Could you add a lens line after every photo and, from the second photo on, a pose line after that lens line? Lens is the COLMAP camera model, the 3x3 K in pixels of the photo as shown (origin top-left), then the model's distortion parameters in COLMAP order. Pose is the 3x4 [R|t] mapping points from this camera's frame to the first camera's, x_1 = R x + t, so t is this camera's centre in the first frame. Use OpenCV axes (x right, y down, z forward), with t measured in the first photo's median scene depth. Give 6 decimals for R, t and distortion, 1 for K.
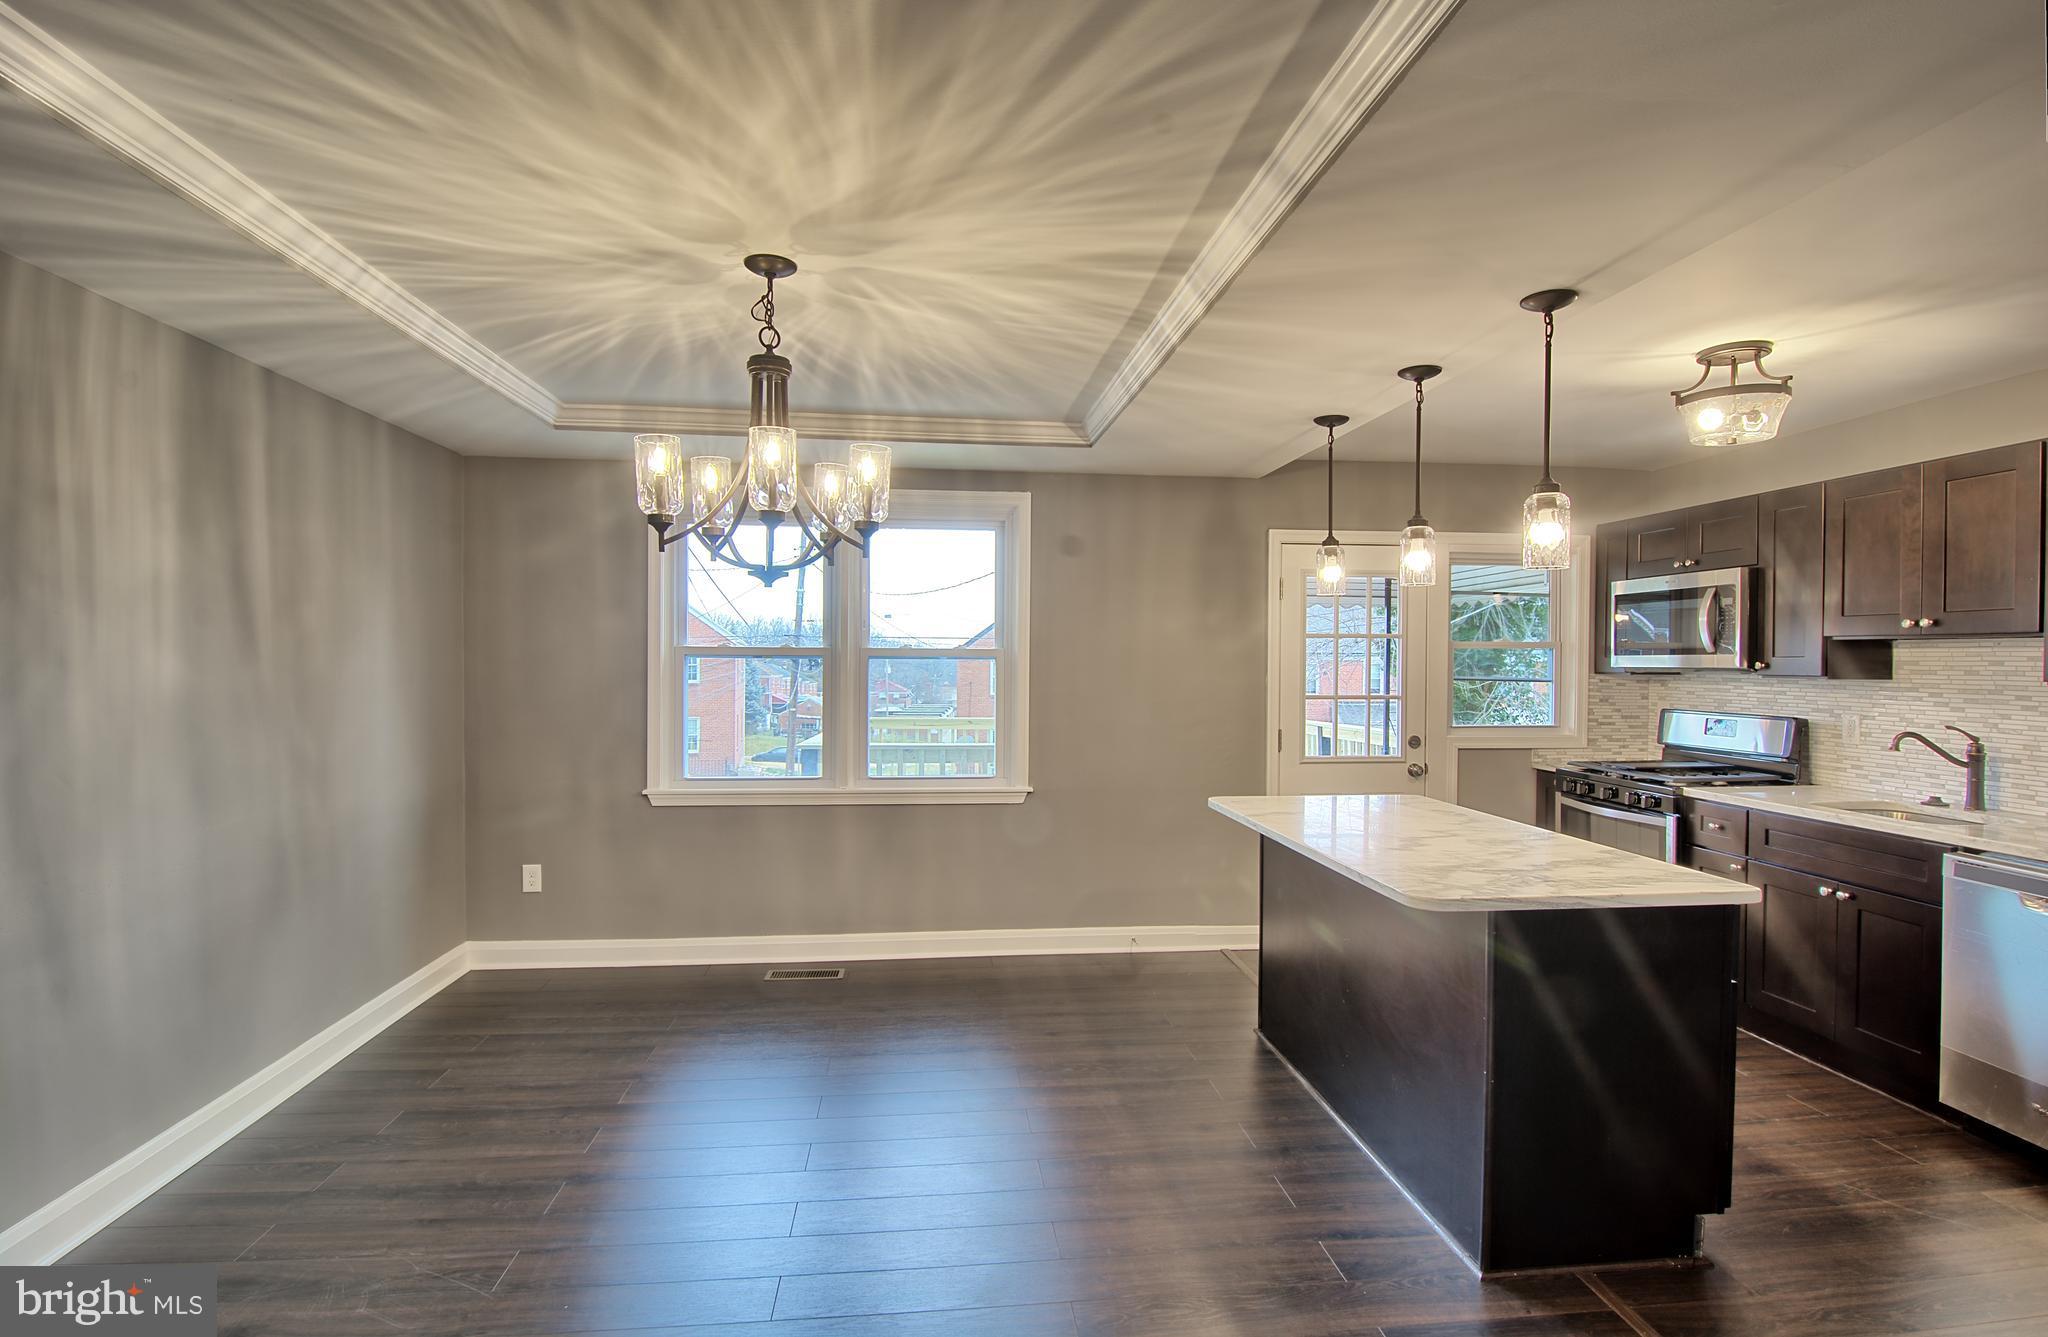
lens RADIAL K [[1003.1, 0, 1019.8], [0, 1003.1, 662.2], [0, 0, 1]] dist [-0.006594, -0.003373]
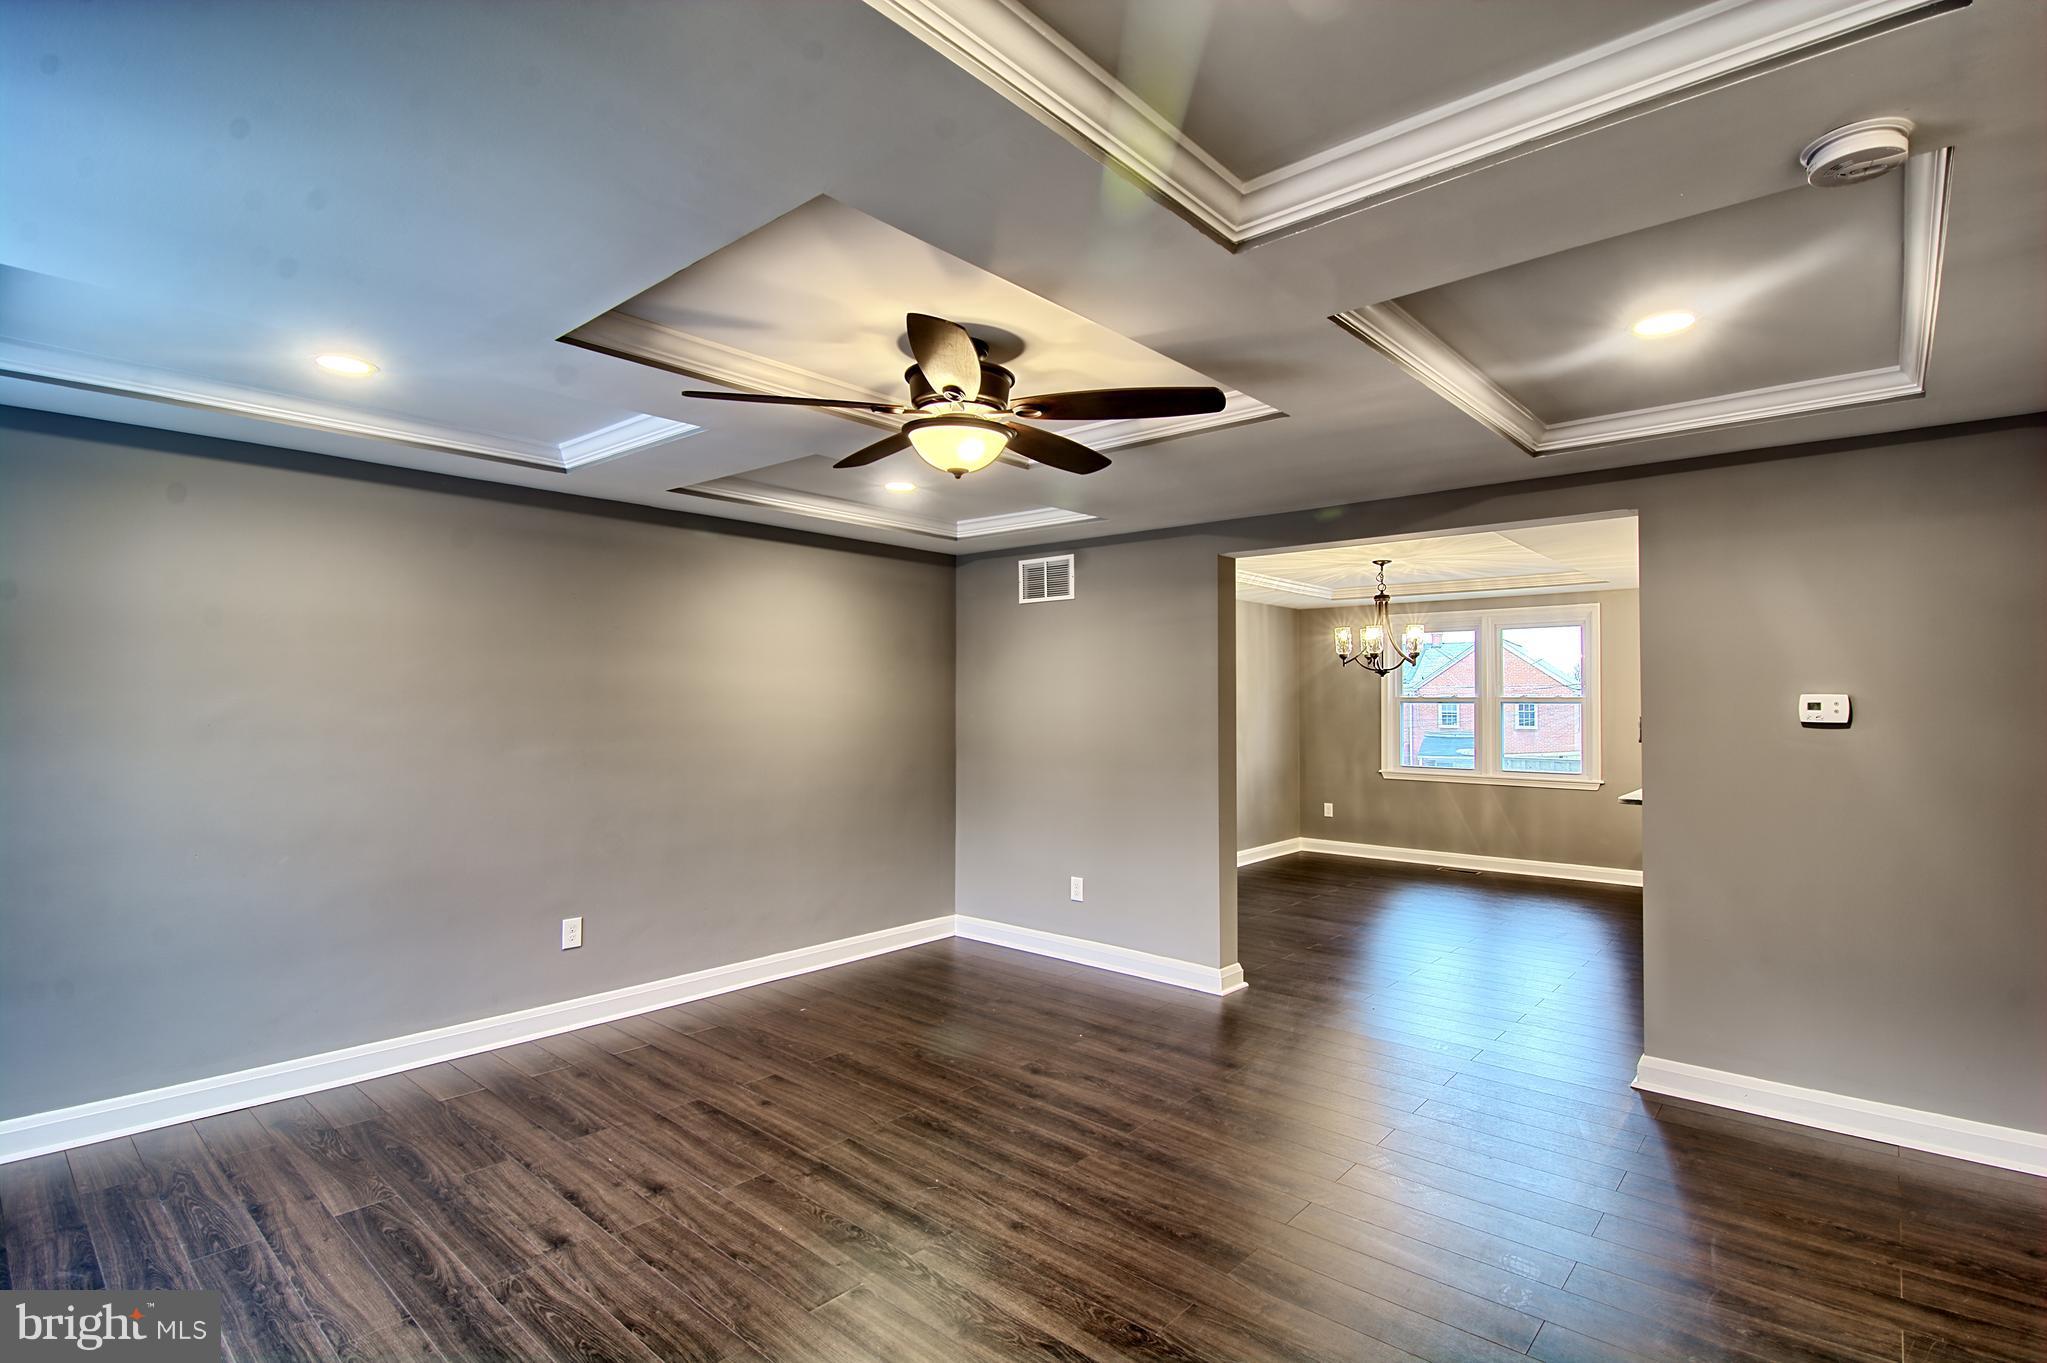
lens RADIAL K [[973.6, 0, 1020.3], [0, 973.6, 675.8], [0, 0, 1]] dist [-0.010287, -0.008579]
pose [[0.678242, -0.025950, -0.734380, 0.773027], [0.000053, 0.999378, -0.035265, 0.011143], [0.734838, 0.023879, 0.677822, -1.149706]]
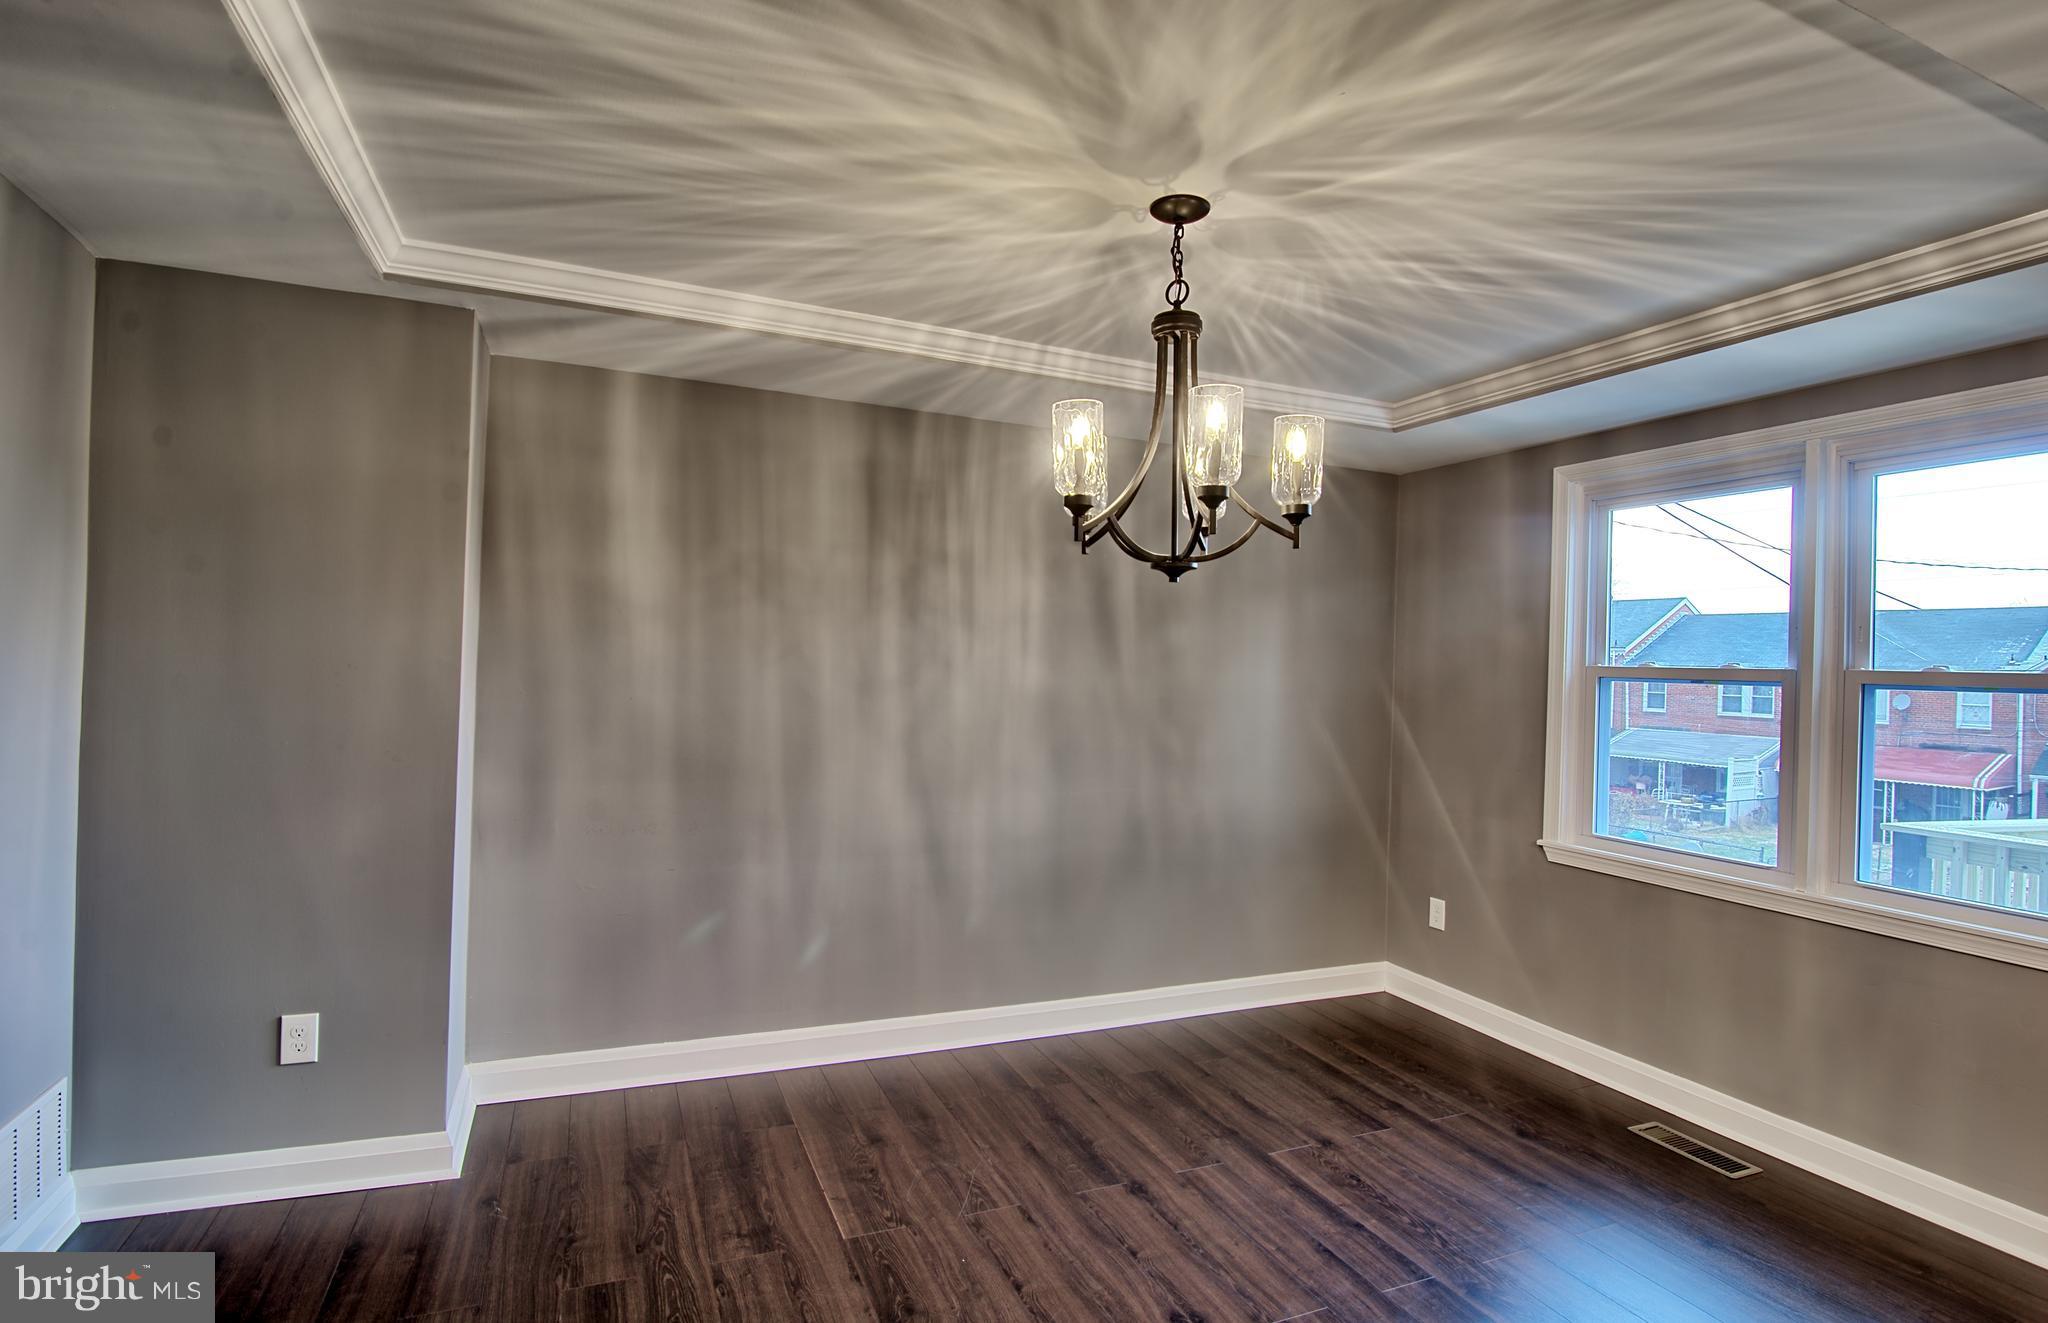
lens RADIAL K [[1003.1, 0, 1006.2], [0, 1003.1, 656.3], [0, 0, 1]] dist [-0.006594, -0.003373]
pose [[0.297542, -0.004173, -0.954699, 0.390604], [-0.033570, 0.999326, -0.014830, 0.004425], [0.954118, 0.036461, 0.297202, 0.456006]]
